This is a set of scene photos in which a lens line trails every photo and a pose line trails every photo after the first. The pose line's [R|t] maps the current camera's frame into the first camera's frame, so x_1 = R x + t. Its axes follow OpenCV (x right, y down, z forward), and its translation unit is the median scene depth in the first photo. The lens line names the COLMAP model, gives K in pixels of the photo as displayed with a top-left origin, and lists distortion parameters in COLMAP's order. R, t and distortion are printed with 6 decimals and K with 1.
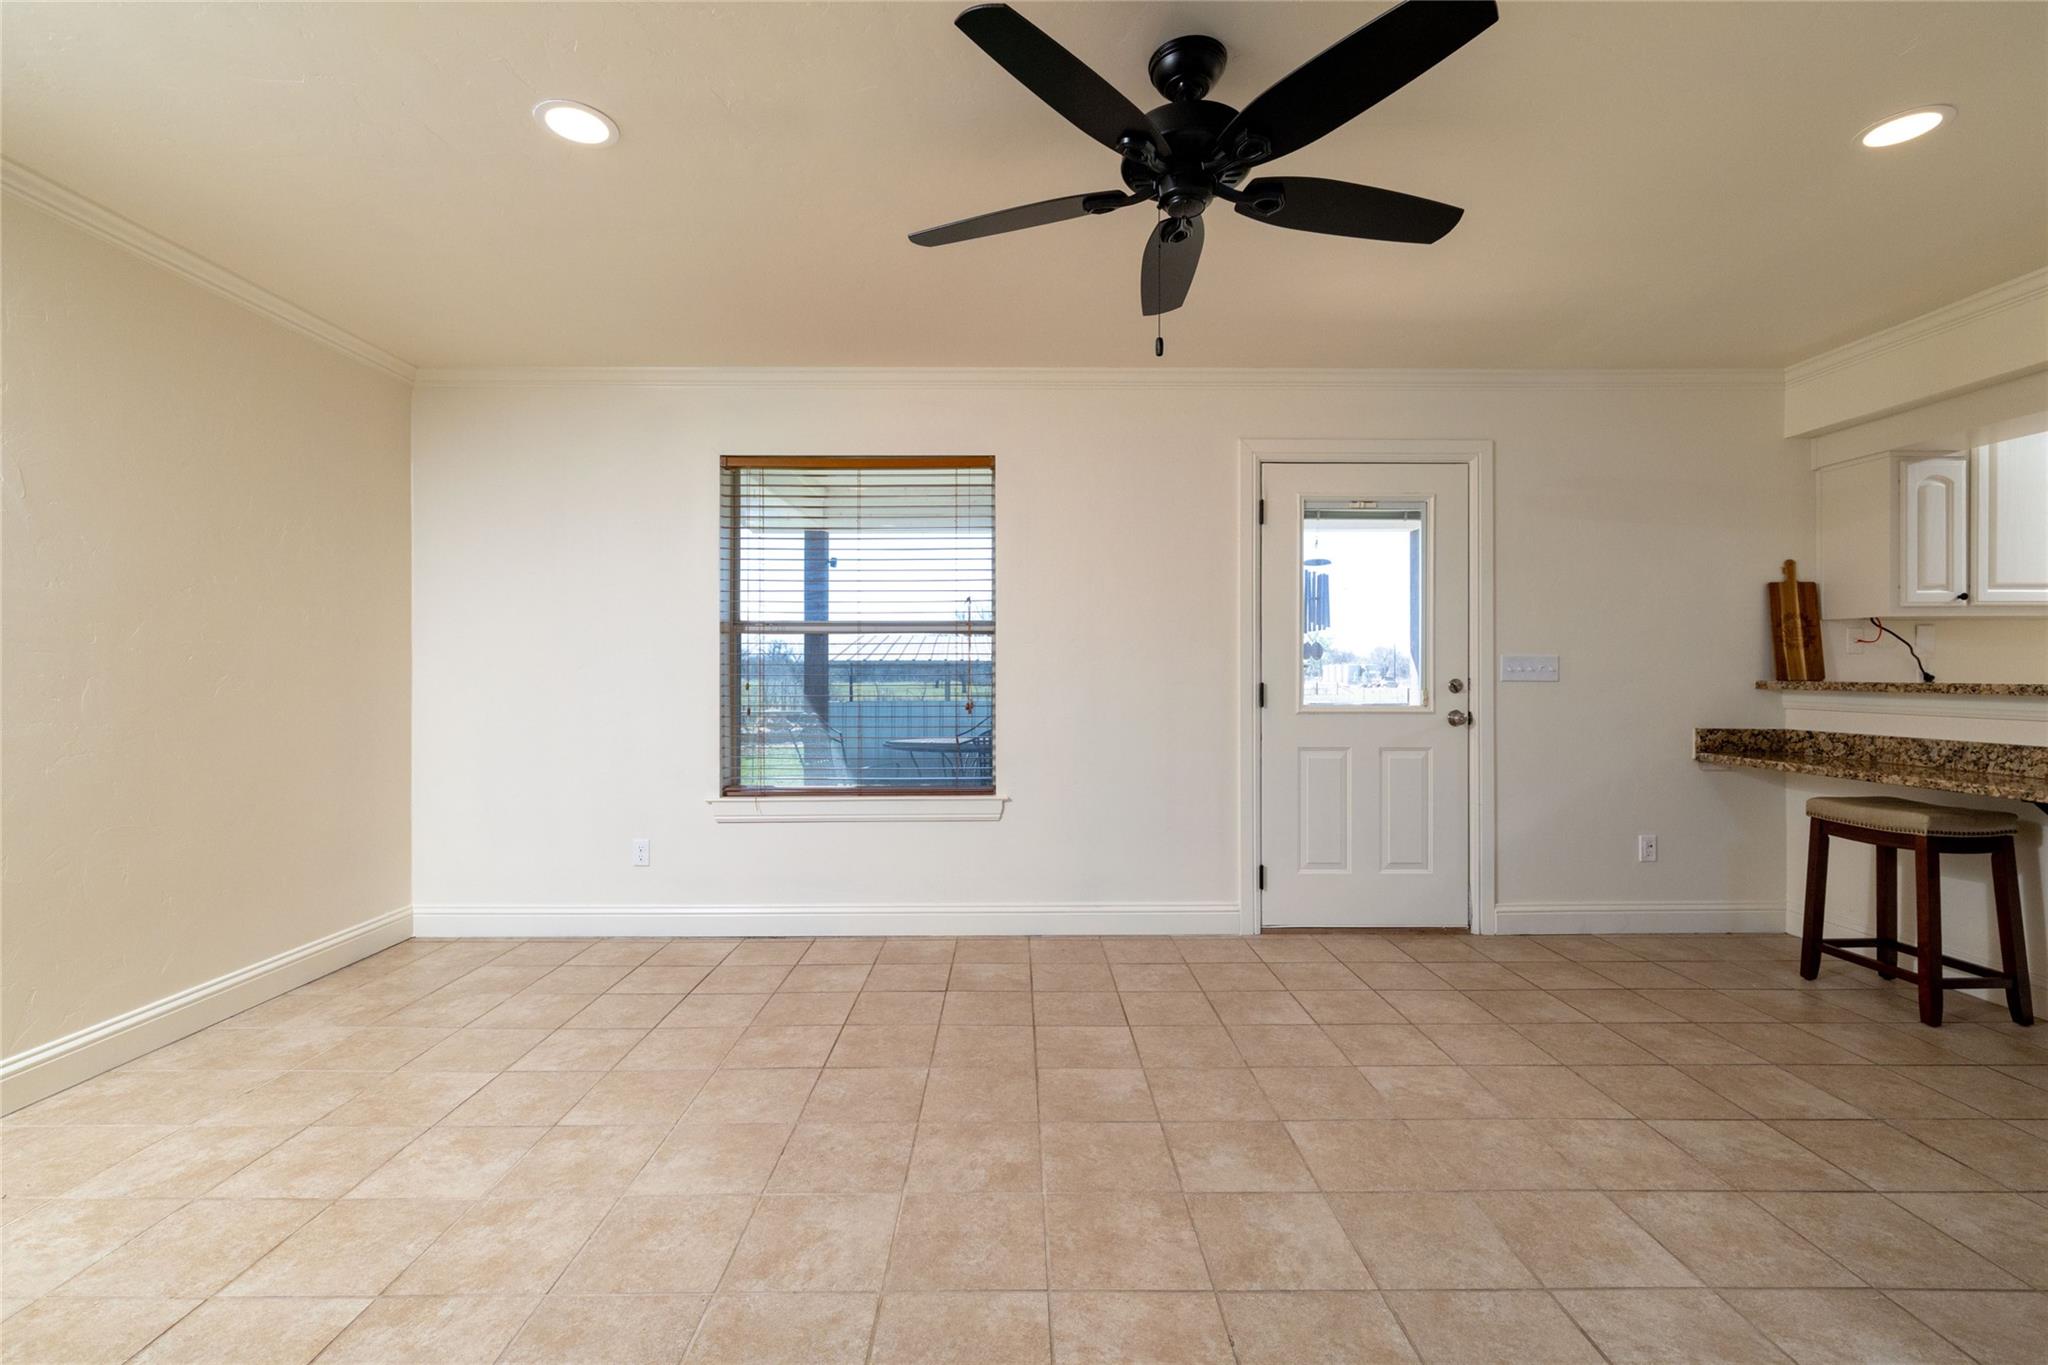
lens RADIAL K [[885.5, 0, 1005.0], [0, 885.5, 675.9], [0, 0, 1]] dist [-0.001434, 0.000616]
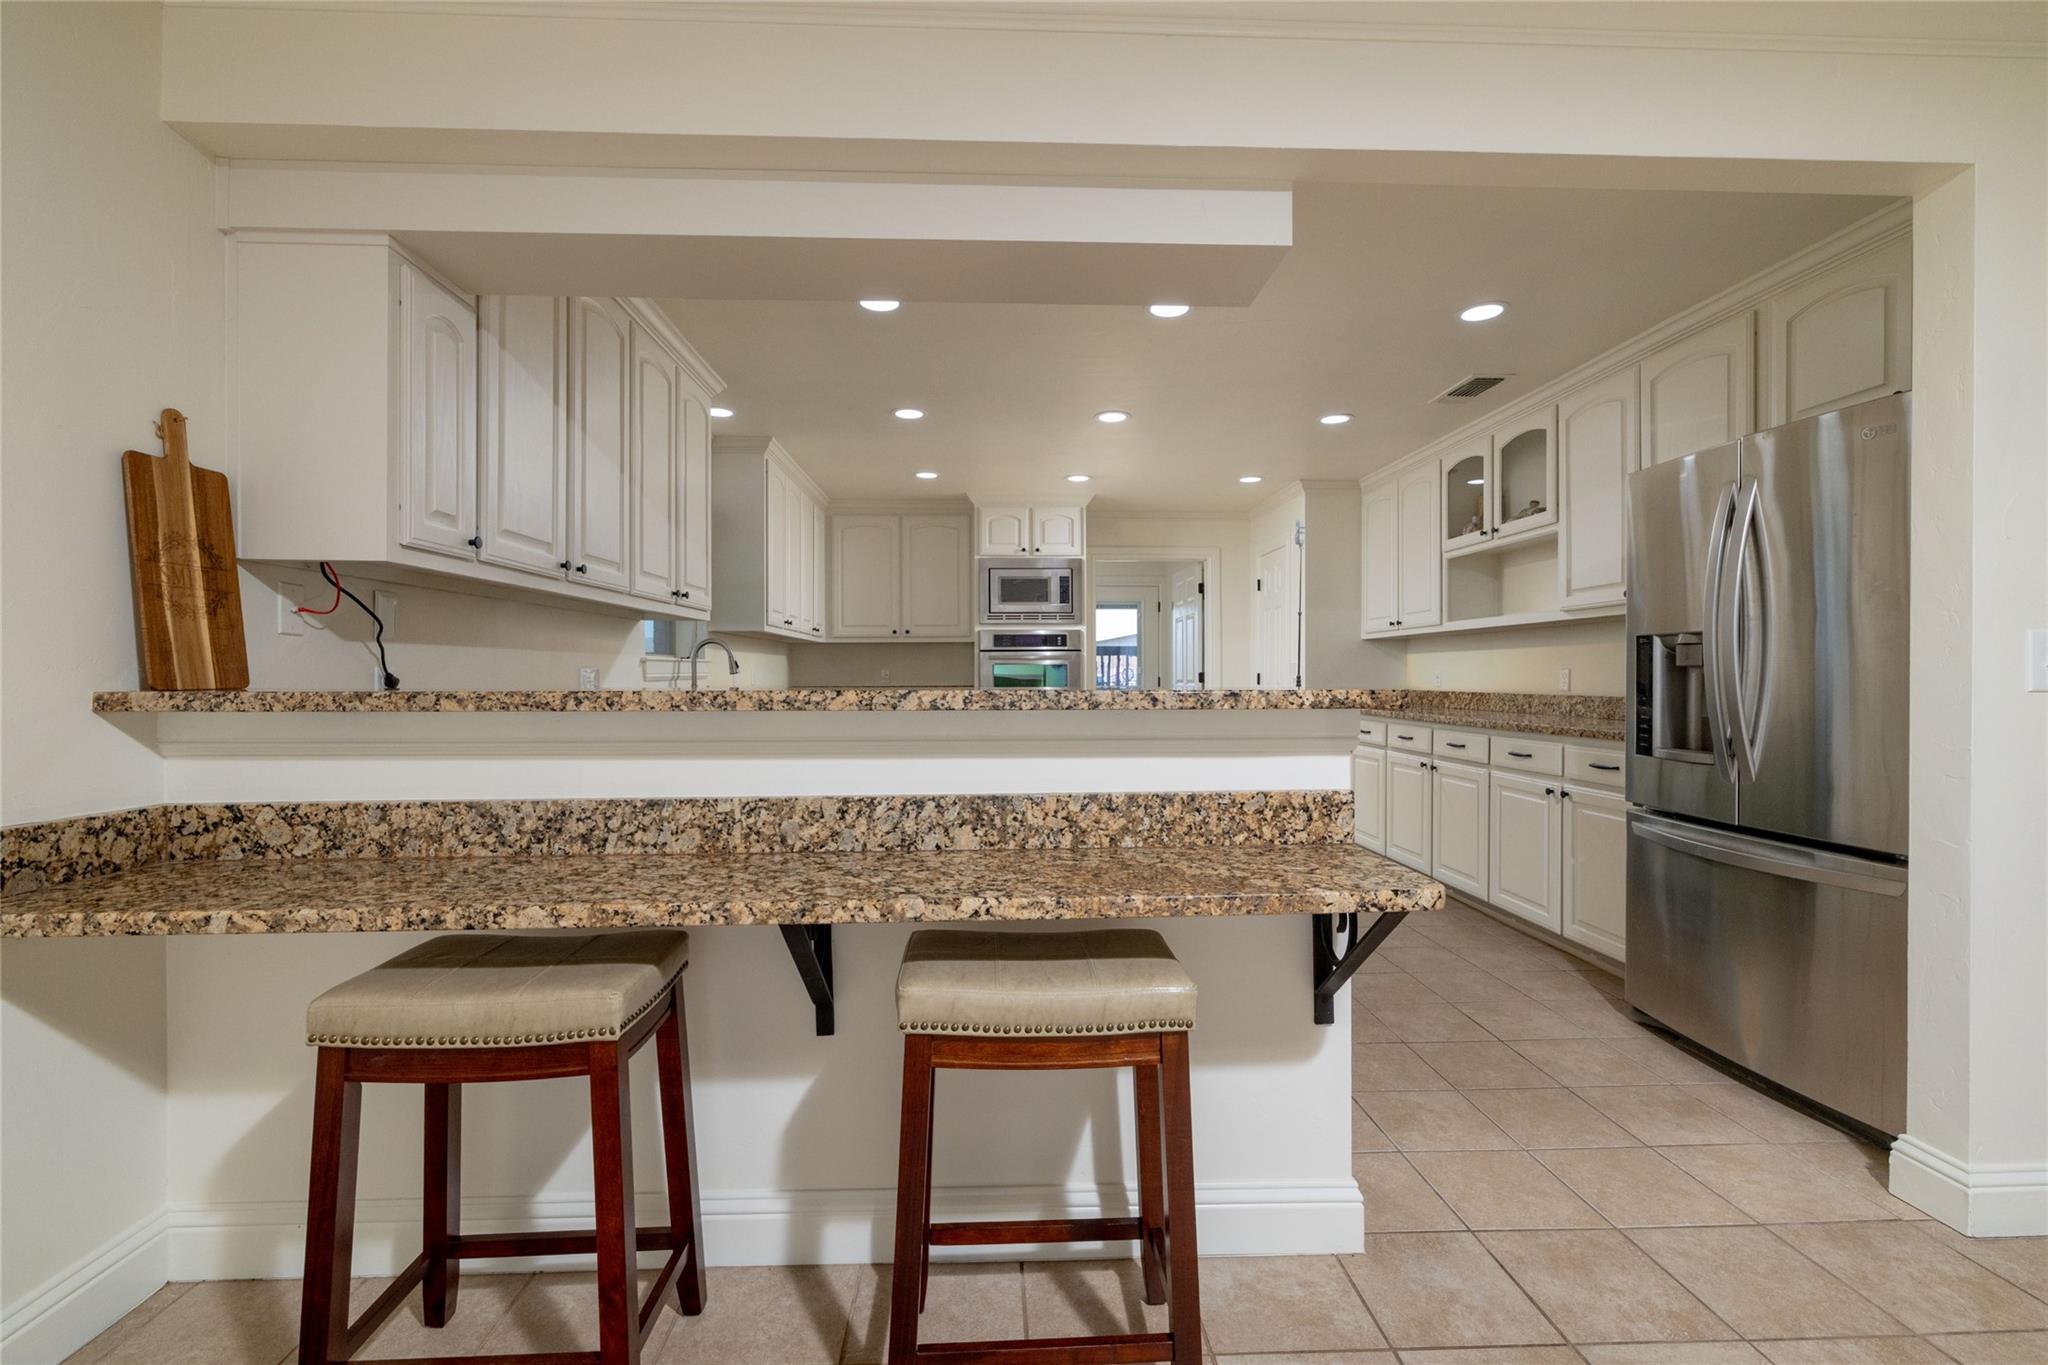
lens RADIAL K [[885.5, 0, 1012.9], [0, 885.5, 674.5], [0, 0, 1]] dist [-0.001434, 0.000616]
pose [[-0.035700, 0.001758, 0.999361, 0.460342], [0.008344, 0.999964, -0.001461, 0.001703], [-0.999328, 0.008287, -0.035713, 0.632845]]
